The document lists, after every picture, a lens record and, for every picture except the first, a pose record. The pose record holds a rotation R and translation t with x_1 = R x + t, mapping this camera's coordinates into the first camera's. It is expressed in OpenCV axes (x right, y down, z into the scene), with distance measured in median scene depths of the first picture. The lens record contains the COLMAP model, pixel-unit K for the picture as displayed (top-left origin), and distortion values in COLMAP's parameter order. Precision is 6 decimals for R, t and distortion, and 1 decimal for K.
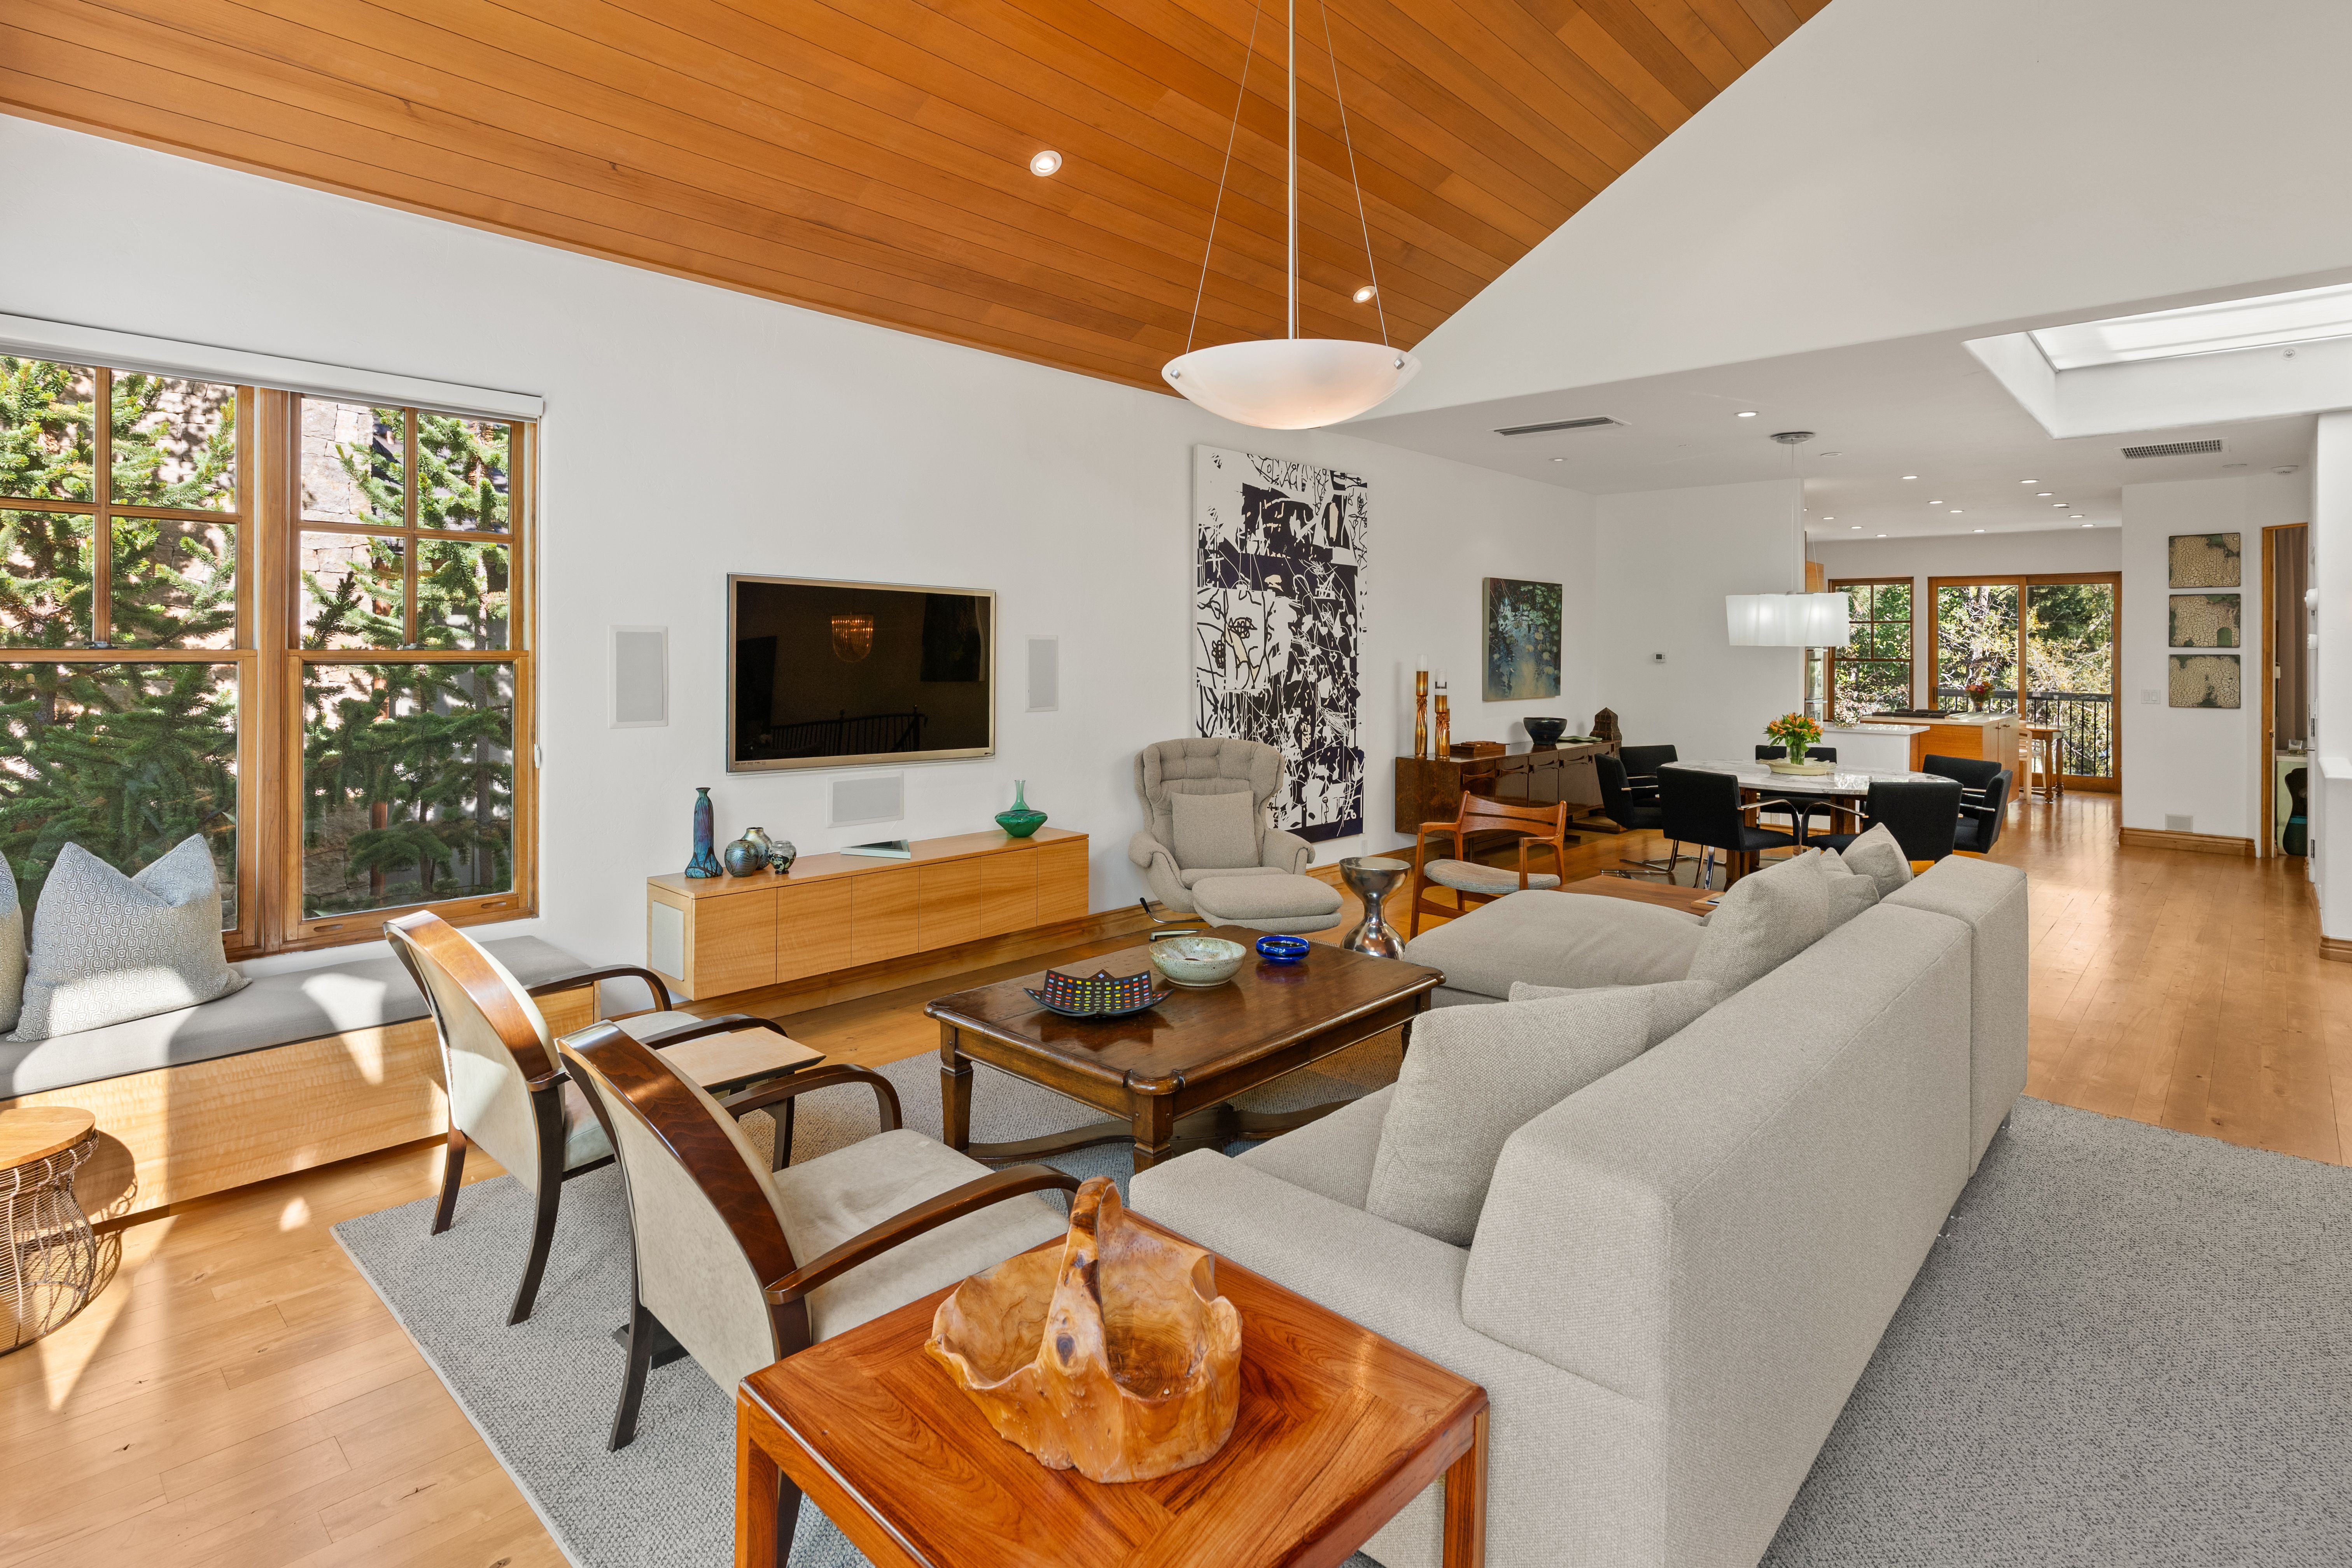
lens RADIAL K [[1176.3, 0, 1167.6], [0, 1176.3, 639.8], [0, 0, 1]] dist [0.000744, 0.000205]
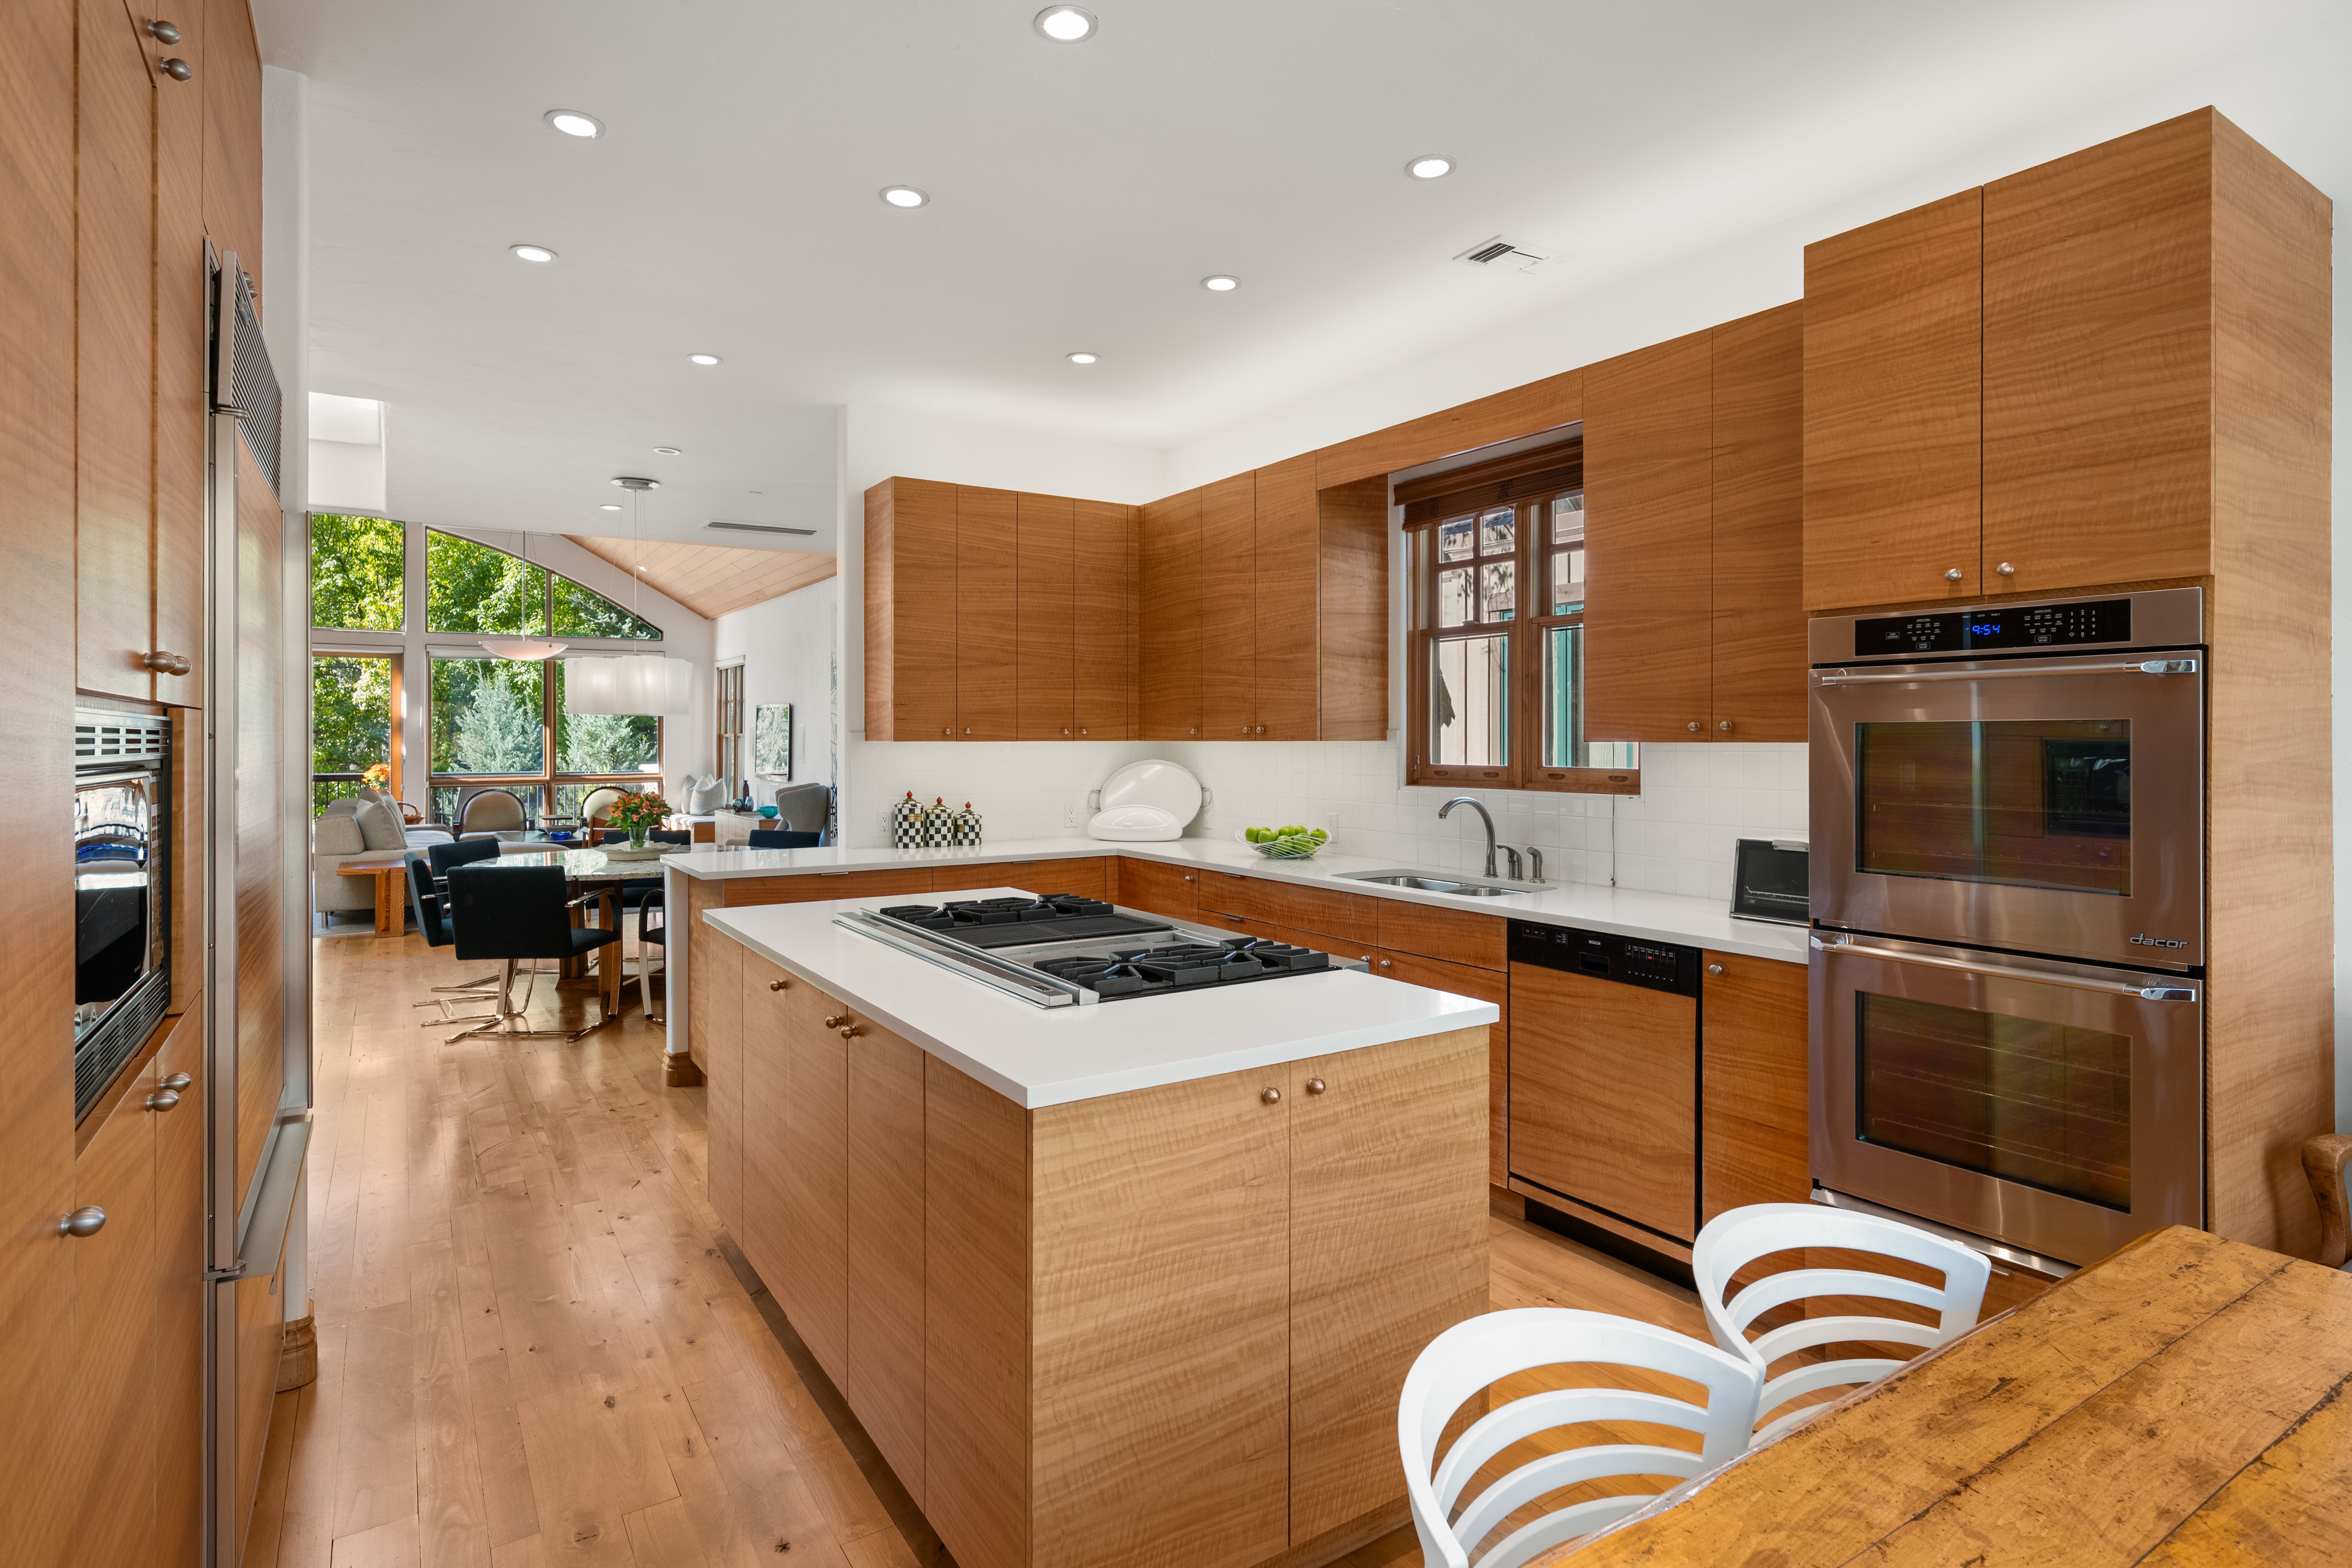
lens RADIAL K [[1207.3, 0, 1183.2], [0, 1207.3, 735.2], [0, 0, 1]] dist [0.002537, 0.000279]
pose [[-0.234956, -0.007875, -0.971974, 1.389994], [0.008642, 0.999911, -0.010190, 0.033442], [0.971968, -0.010794, -0.234867, 1.693187]]
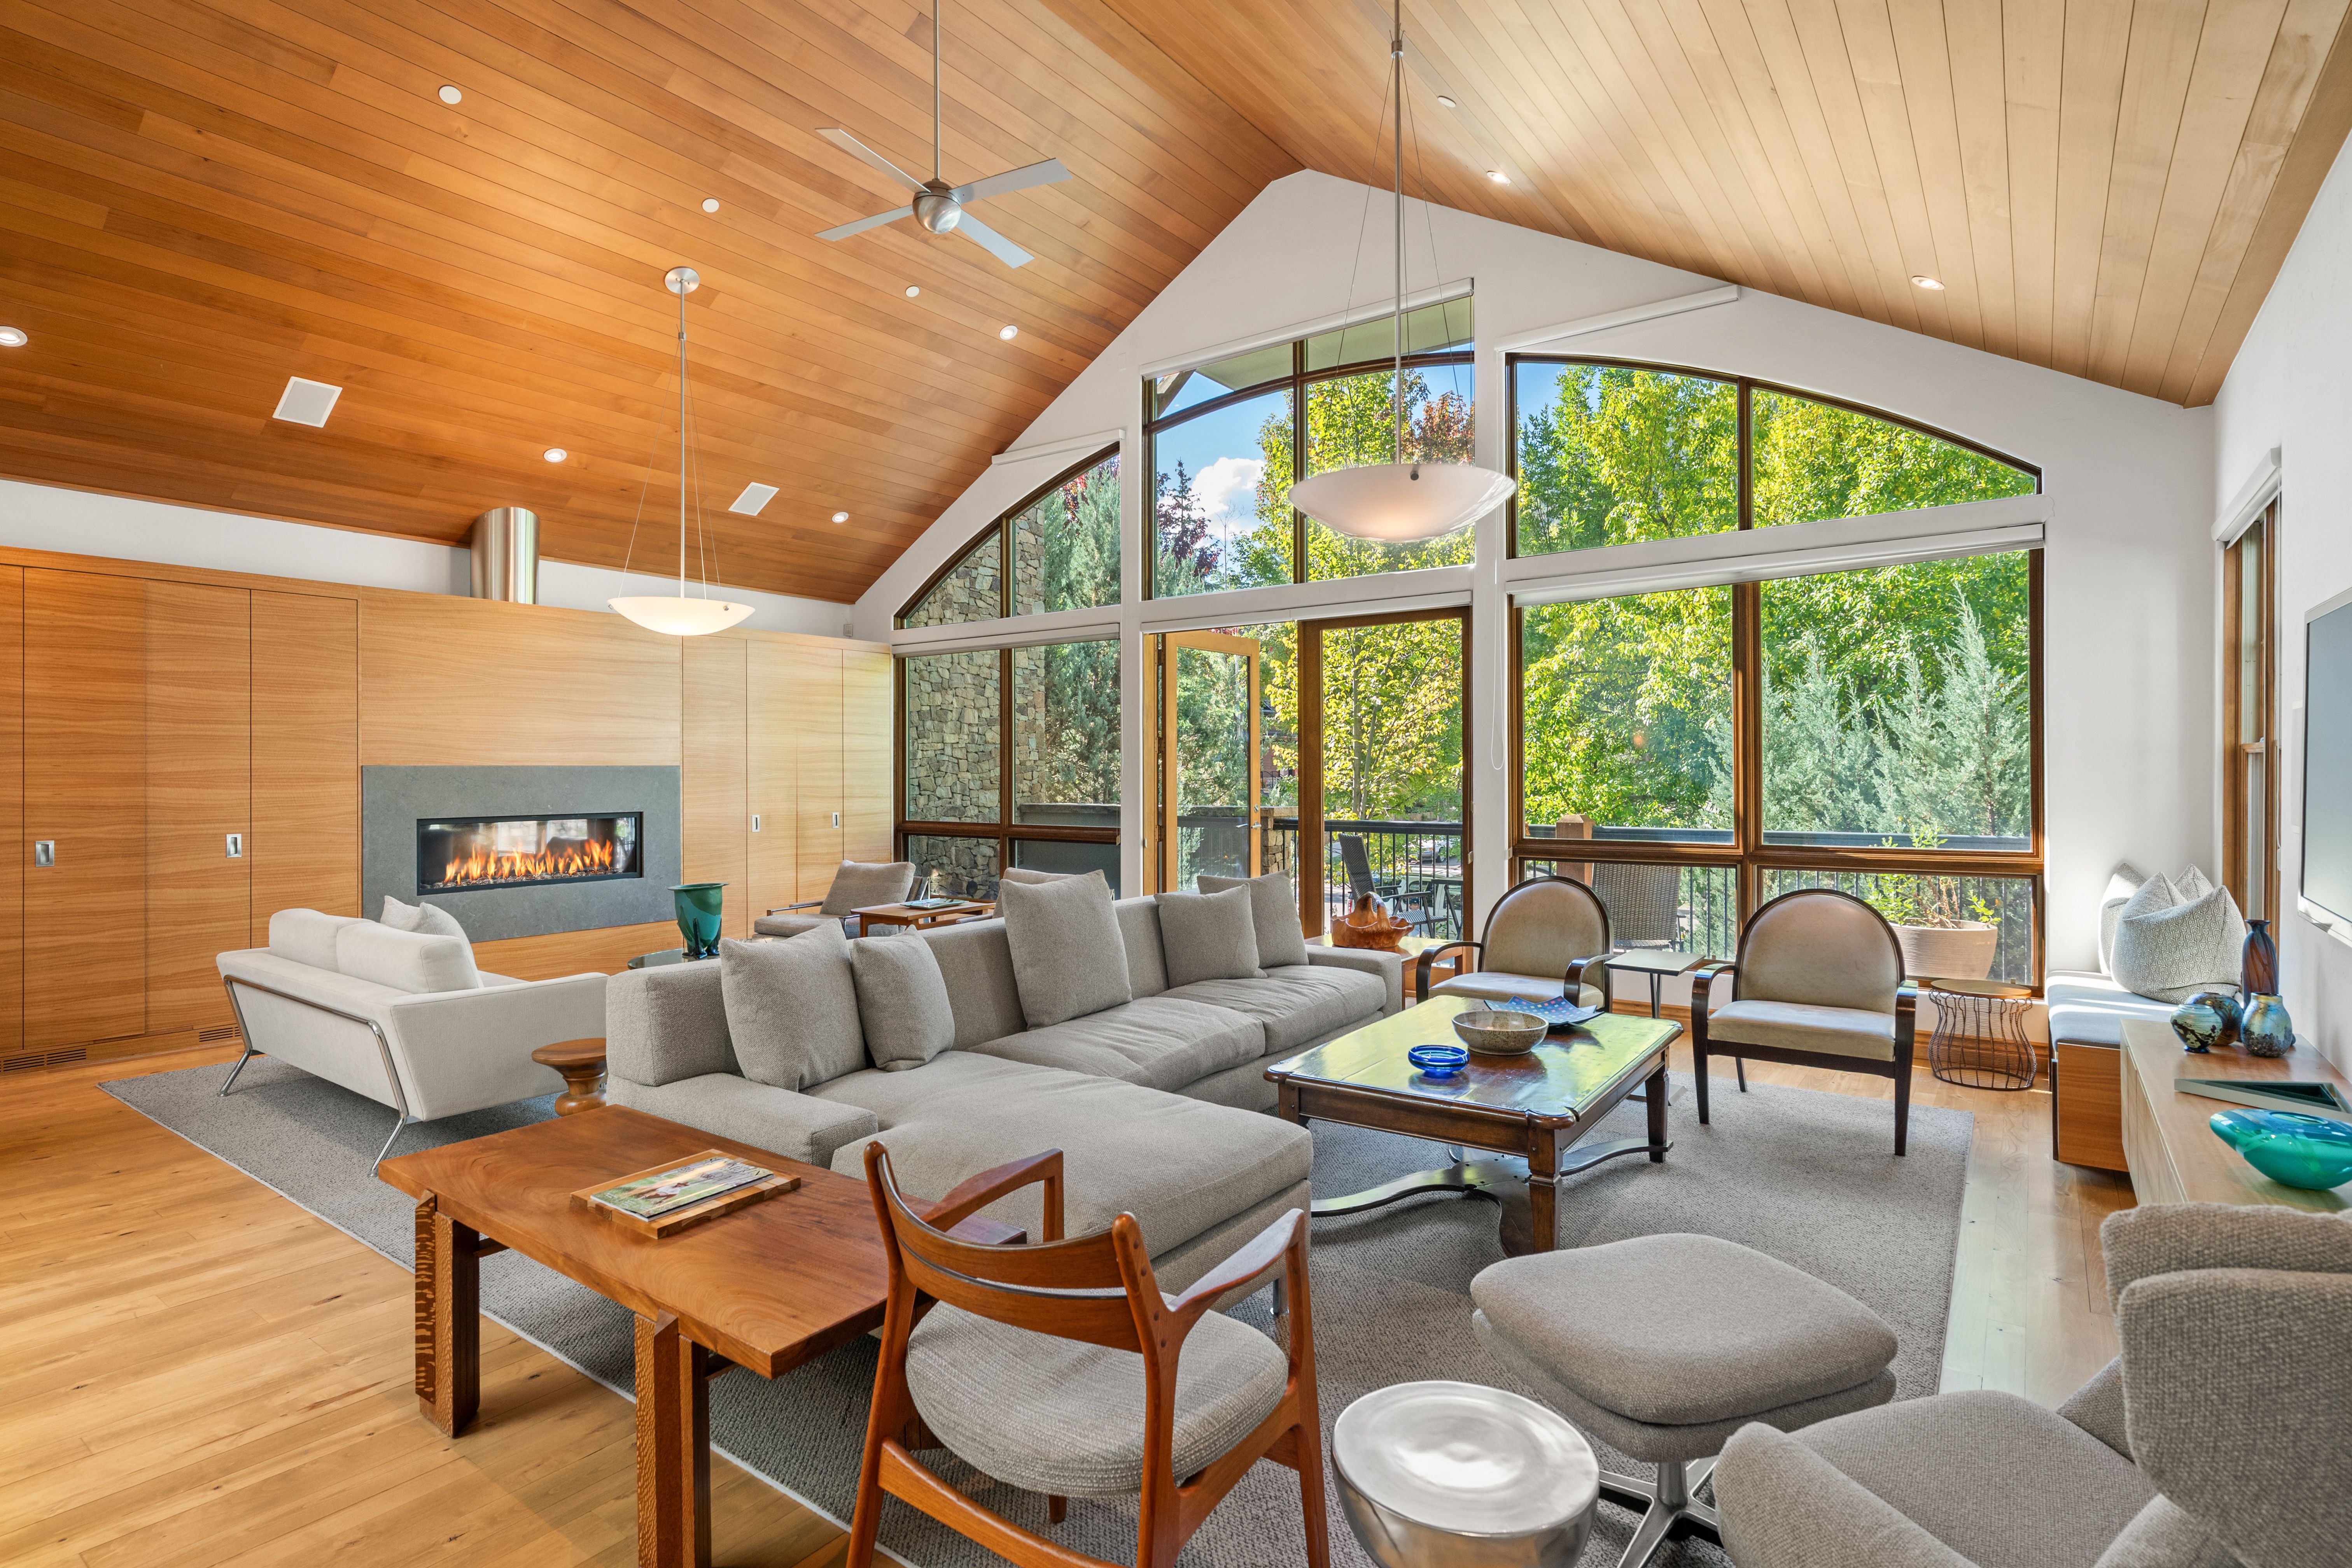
lens RADIAL K [[1167.7, 0, 1173.6], [0, 1167.7, 769.7], [0, 0, 1]] dist [0.001792, 0.000677]
pose [[-0.992932, -0.002808, -0.118648, 0.218455], [-0.001335, 0.999921, -0.012494, 0.025406], [0.118674, -0.012247, -0.992858, 1.005741]]
